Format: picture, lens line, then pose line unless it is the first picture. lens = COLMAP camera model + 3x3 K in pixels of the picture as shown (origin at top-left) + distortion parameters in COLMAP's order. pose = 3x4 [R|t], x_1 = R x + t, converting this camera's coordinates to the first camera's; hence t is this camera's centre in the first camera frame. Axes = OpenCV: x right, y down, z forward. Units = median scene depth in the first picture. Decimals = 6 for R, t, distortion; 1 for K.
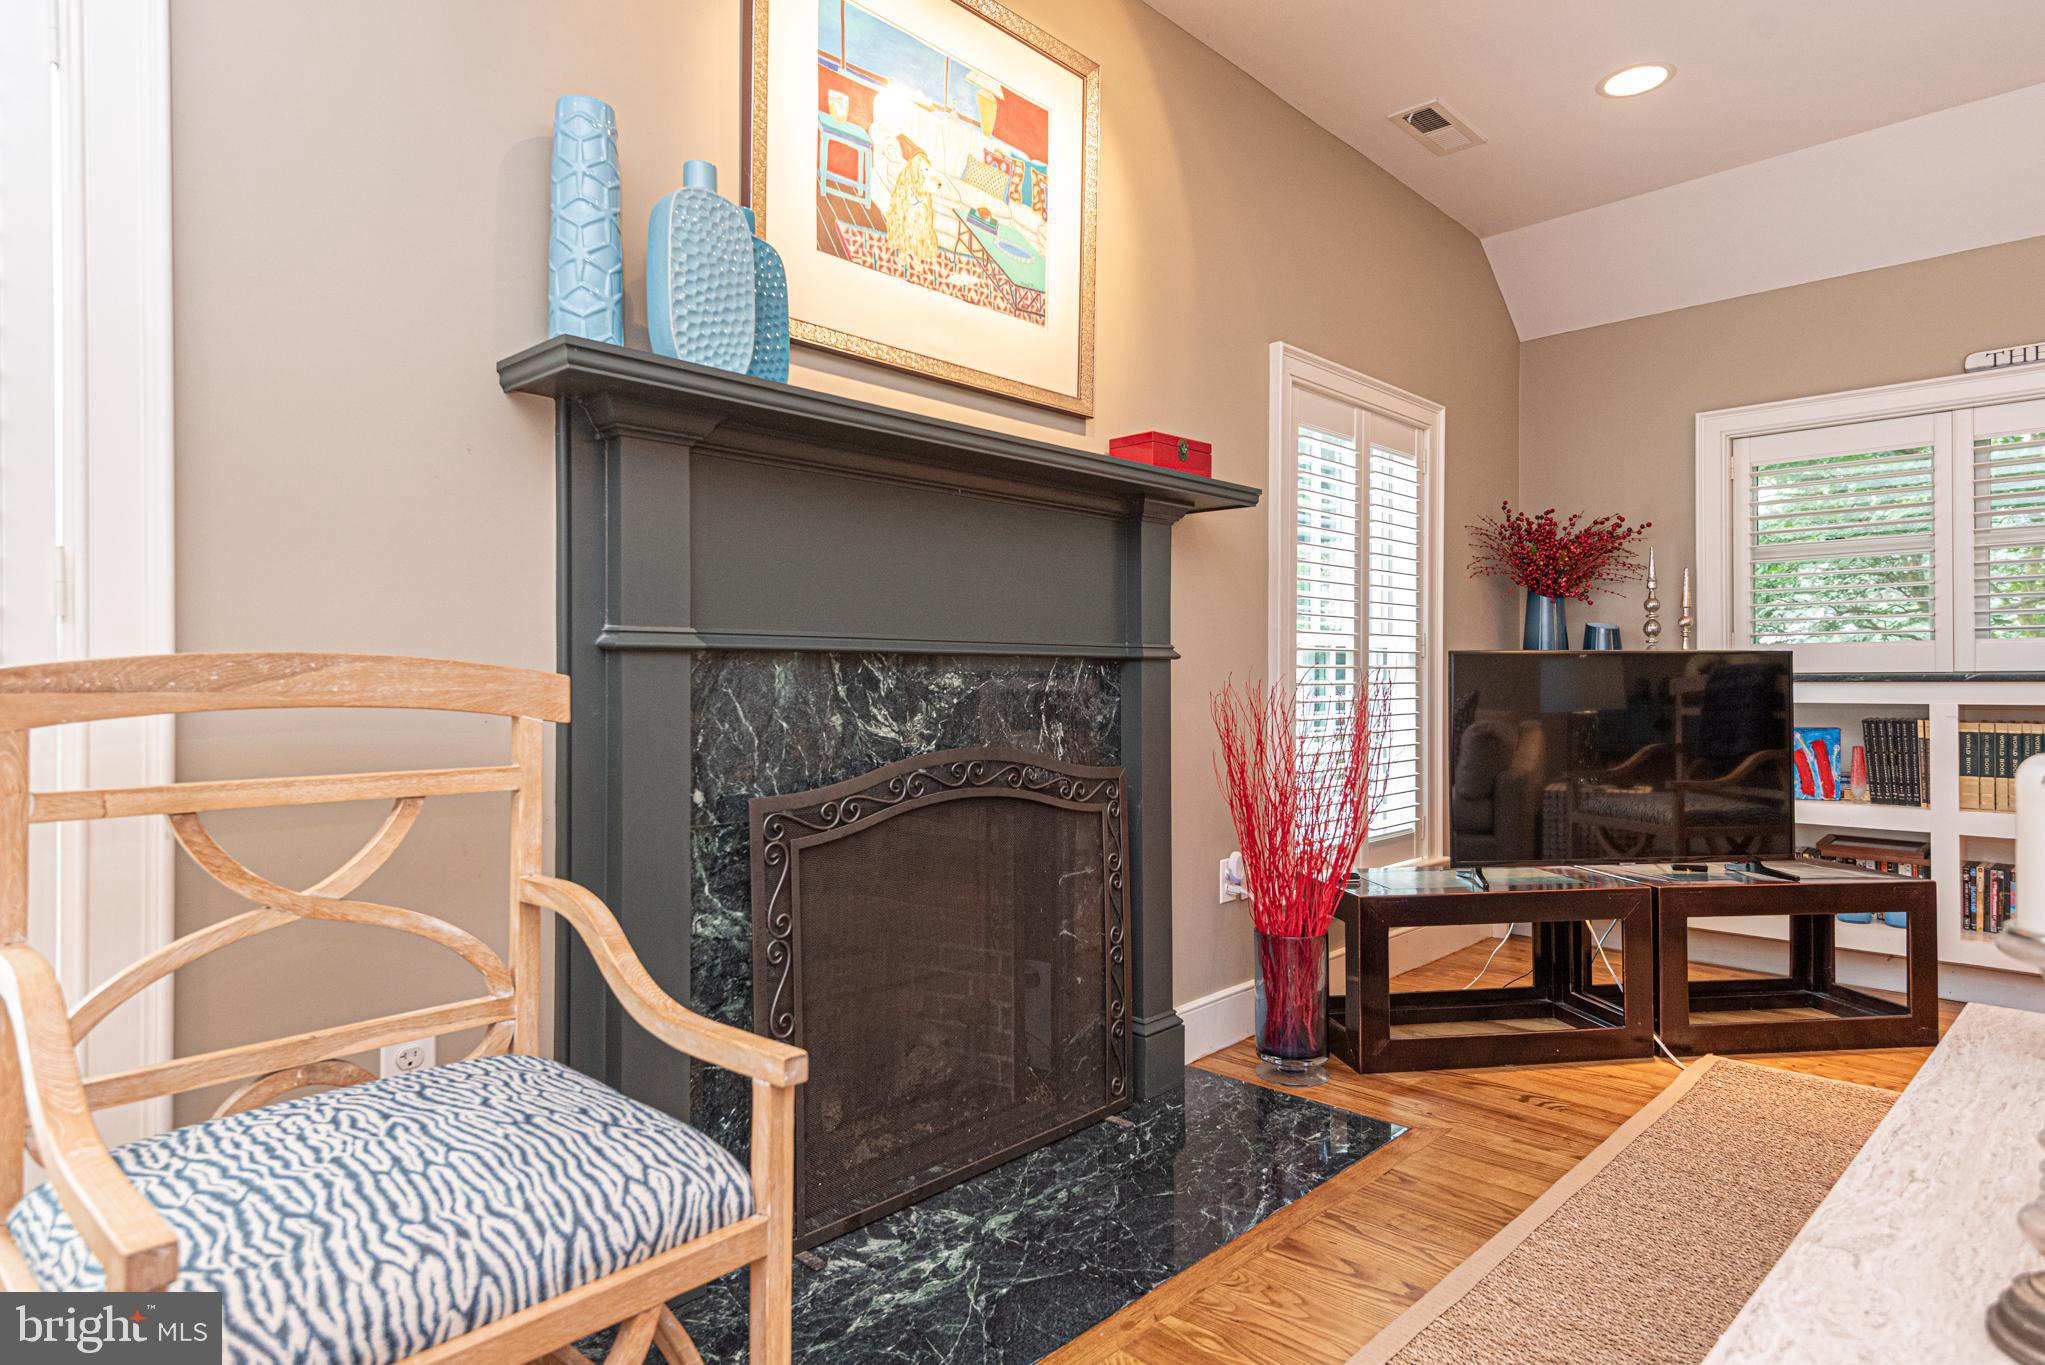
lens RADIAL K [[1174.4, 0, 1012.3], [0, 1174.4, 681.7], [0, 0, 1]] dist [0.025946, -0.013123]
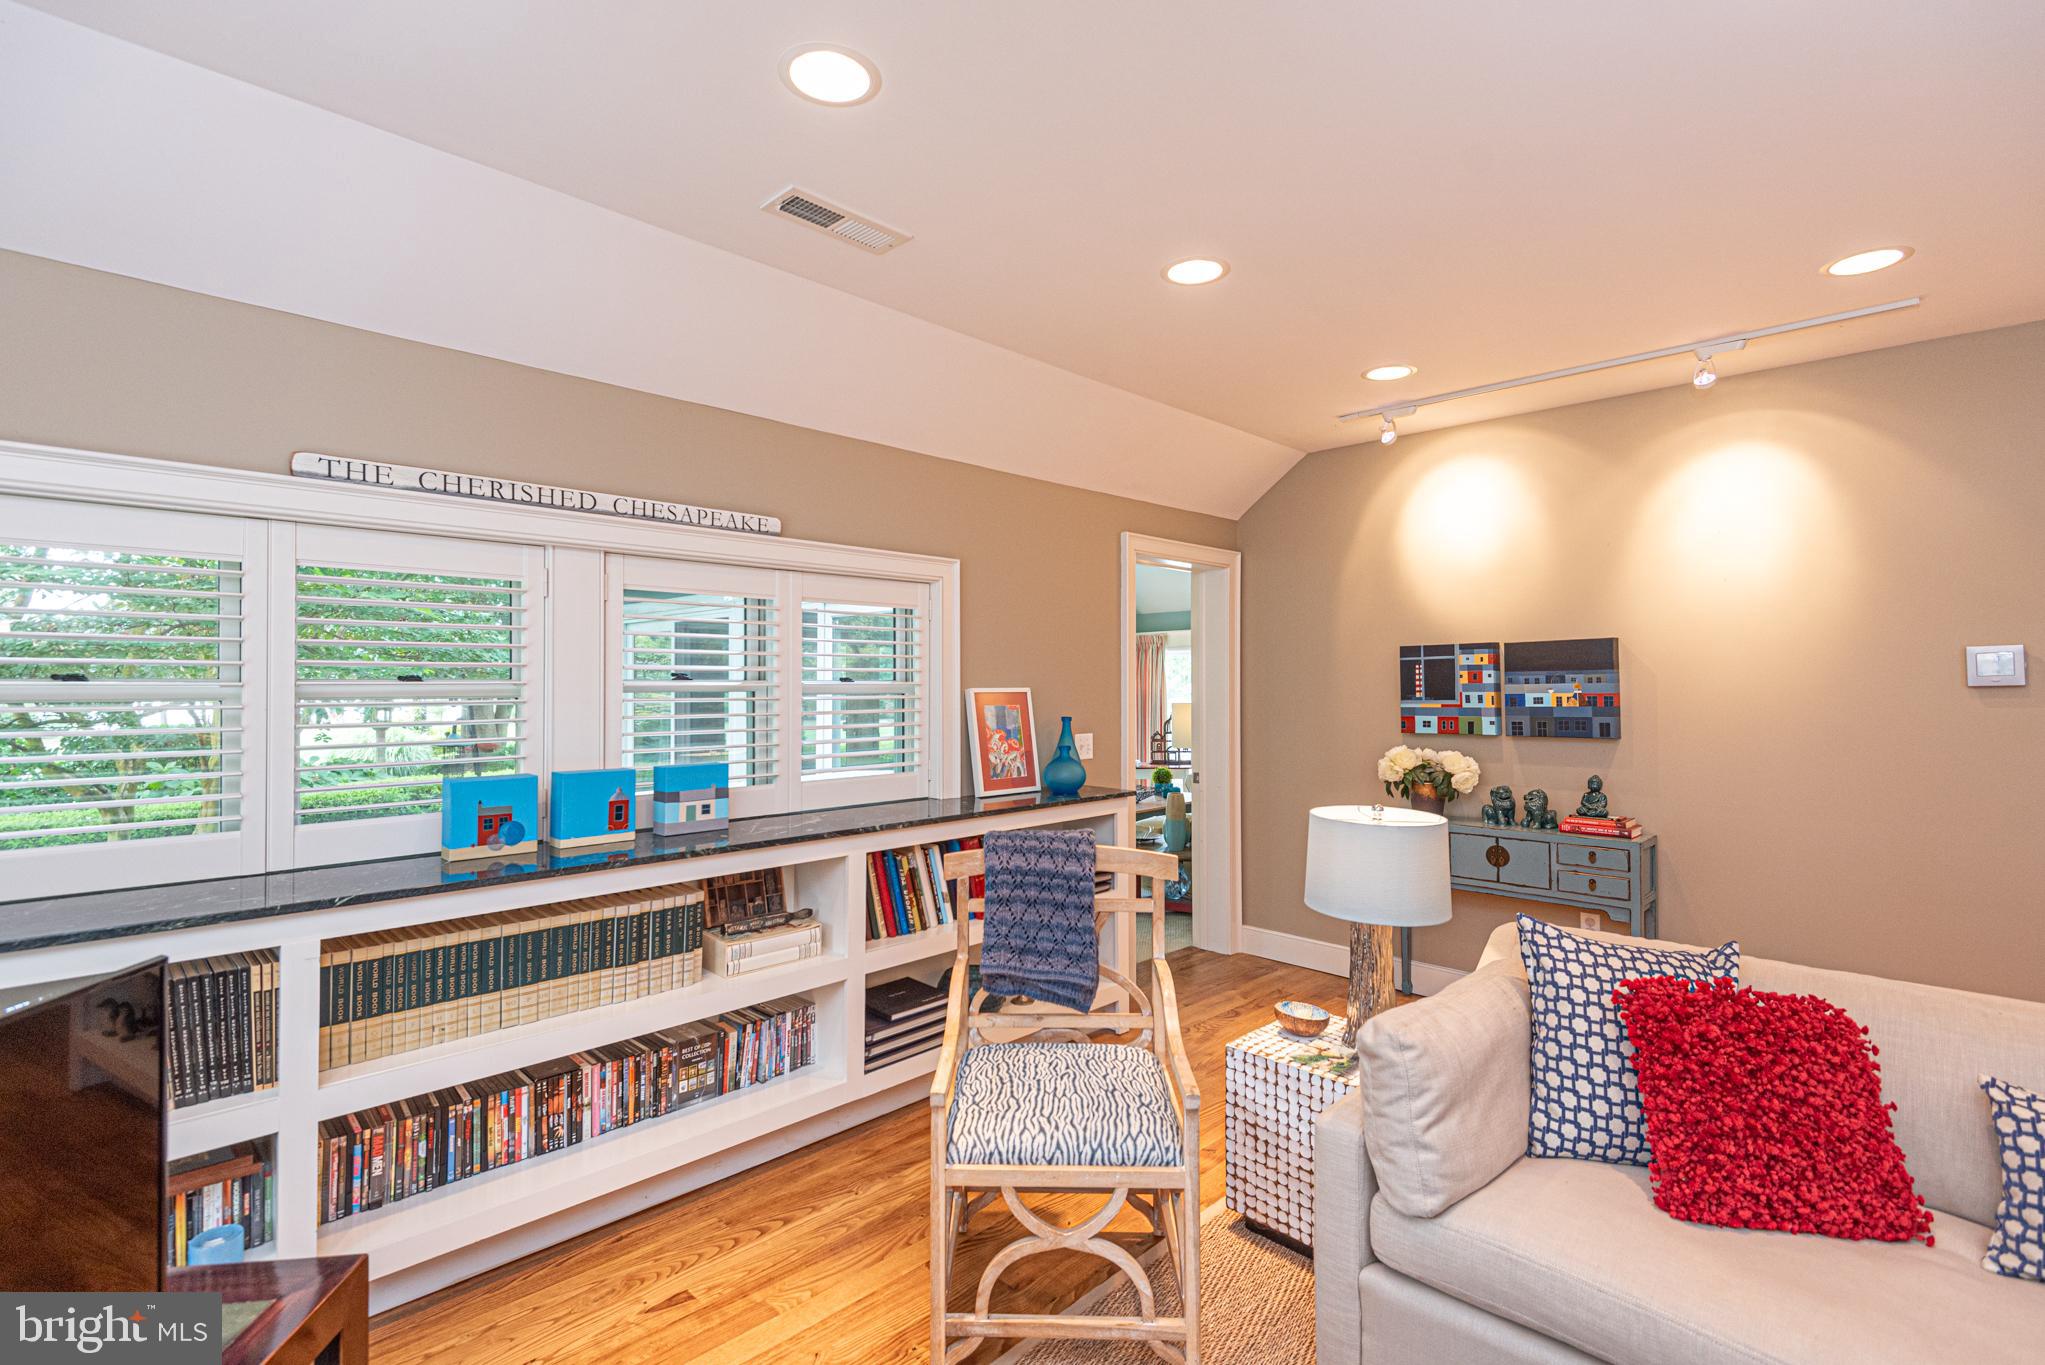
lens RADIAL K [[944.1, 0, 1018.9], [0, 944.1, 677.2], [0, 0, 1]] dist [0.029840, -0.011560]
pose [[0.008563, 0.014956, 0.999851, 0.327750], [0.008000, 0.999855, -0.015025, -0.190871], [-0.999931, 0.008128, 0.008442, 0.858135]]
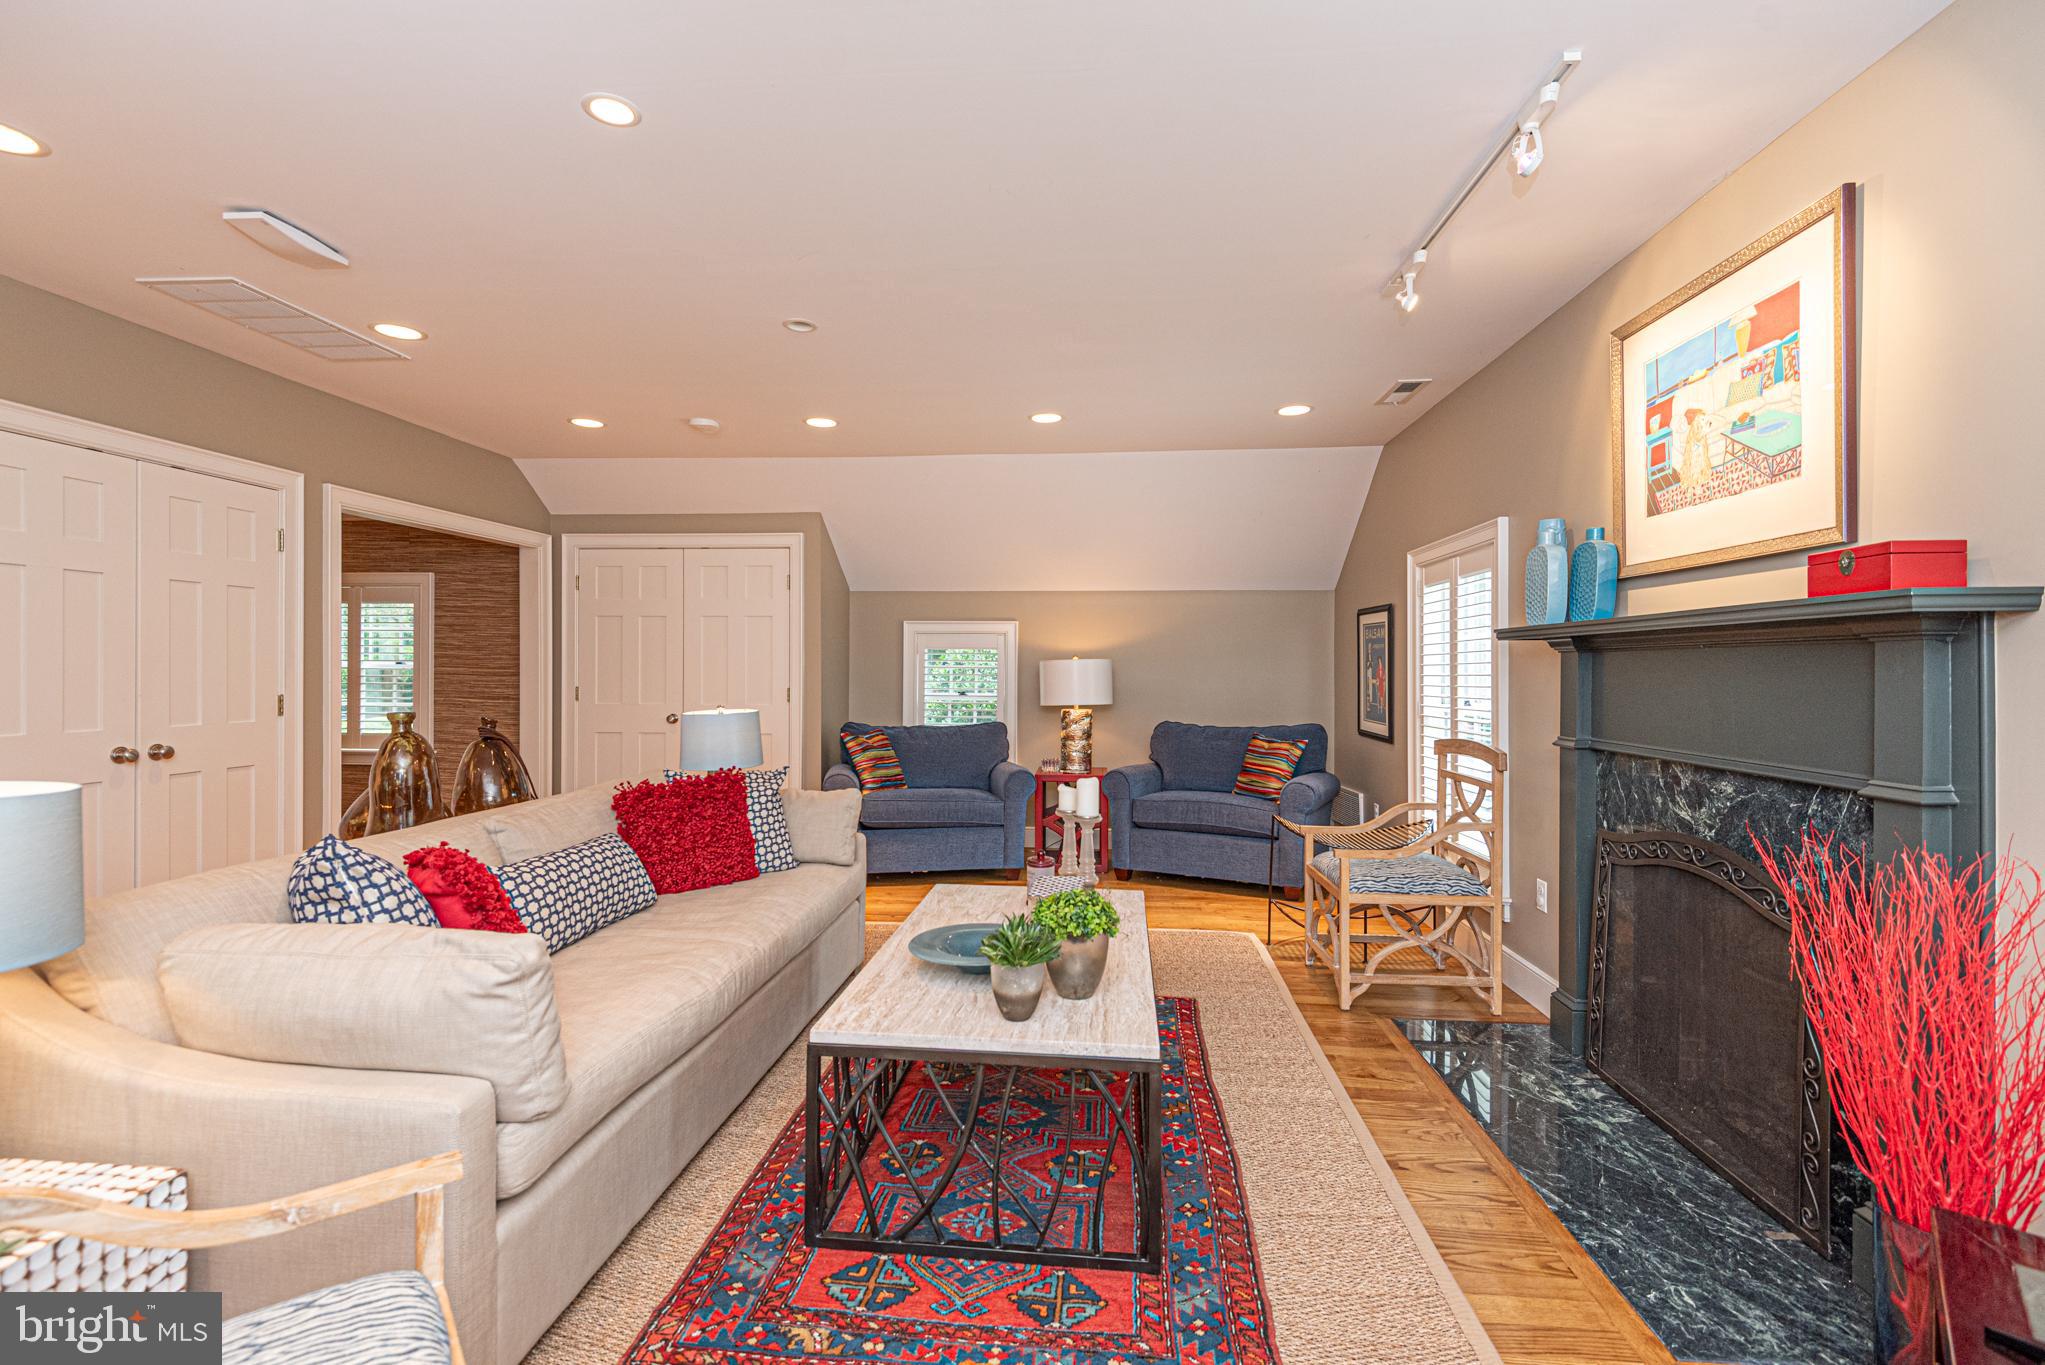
lens RADIAL K [[944.1, 0, 1030.1], [0, 944.1, 665.6], [0, 0, 1]] dist [0.029840, -0.011560]
pose [[-0.773376, -0.002638, -0.633942, 1.263344], [-0.002368, 0.999996, -0.001273, -0.138271], [0.633943, 0.000517, -0.773380, 1.369249]]
